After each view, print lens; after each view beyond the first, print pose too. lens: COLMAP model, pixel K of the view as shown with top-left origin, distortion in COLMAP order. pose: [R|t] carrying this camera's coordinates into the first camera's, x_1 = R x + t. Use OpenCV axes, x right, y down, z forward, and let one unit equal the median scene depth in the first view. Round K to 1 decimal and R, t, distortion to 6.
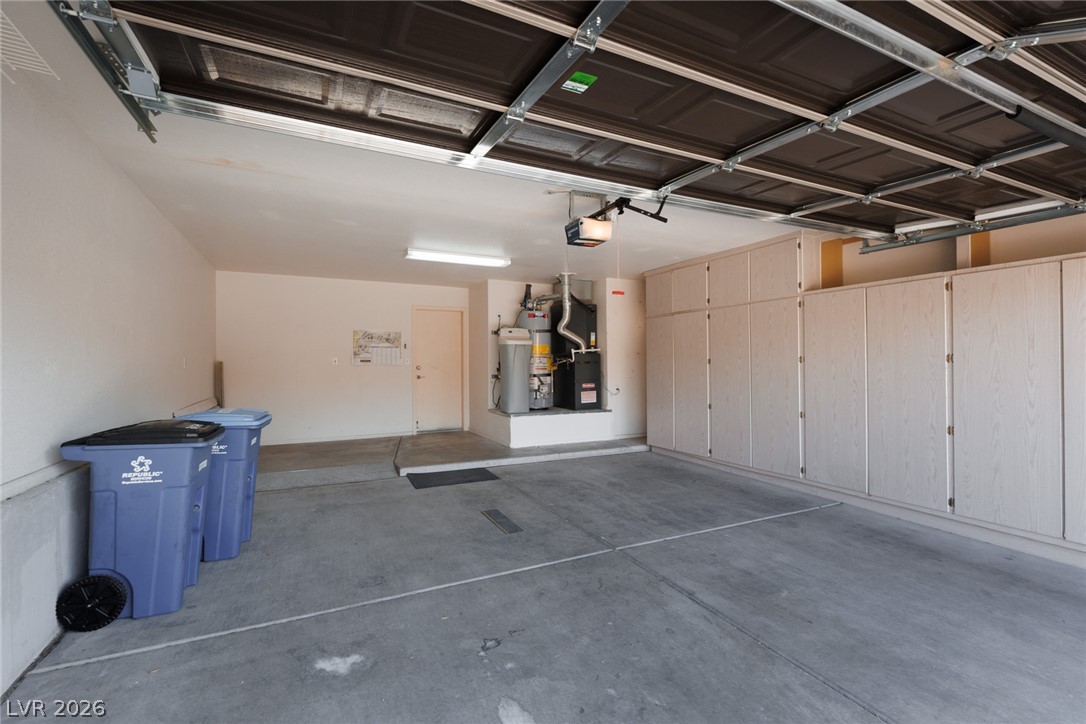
lens RADIAL K [[487.2, 0, 545.8], [0, 487.2, 357.5], [0, 0, 1]] dist [0.010448, -0.001090]
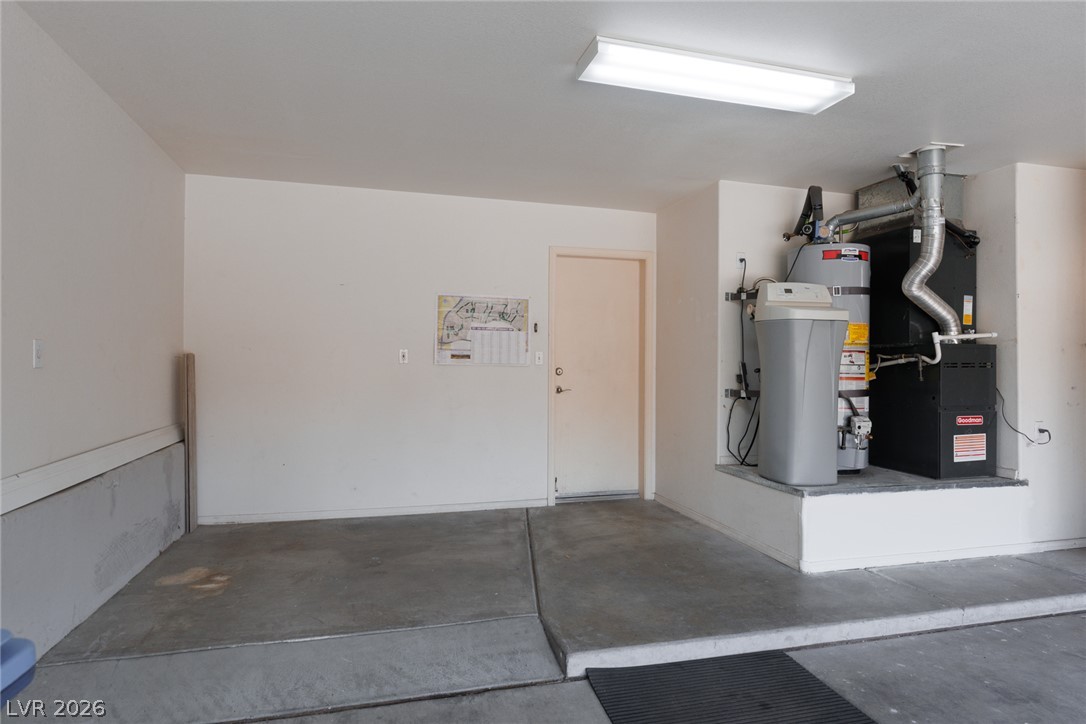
lens RADIAL K [[636.8, 0, 543.6], [0, 636.8, 361.9], [0, 0, 1]] dist [0.007600, 0.000226]
pose [[0.980586, 0.012617, -0.195683, -0.162982], [-0.011252, 0.999904, 0.008090, 0.006838], [0.195766, -0.005731, 0.980634, 0.387447]]
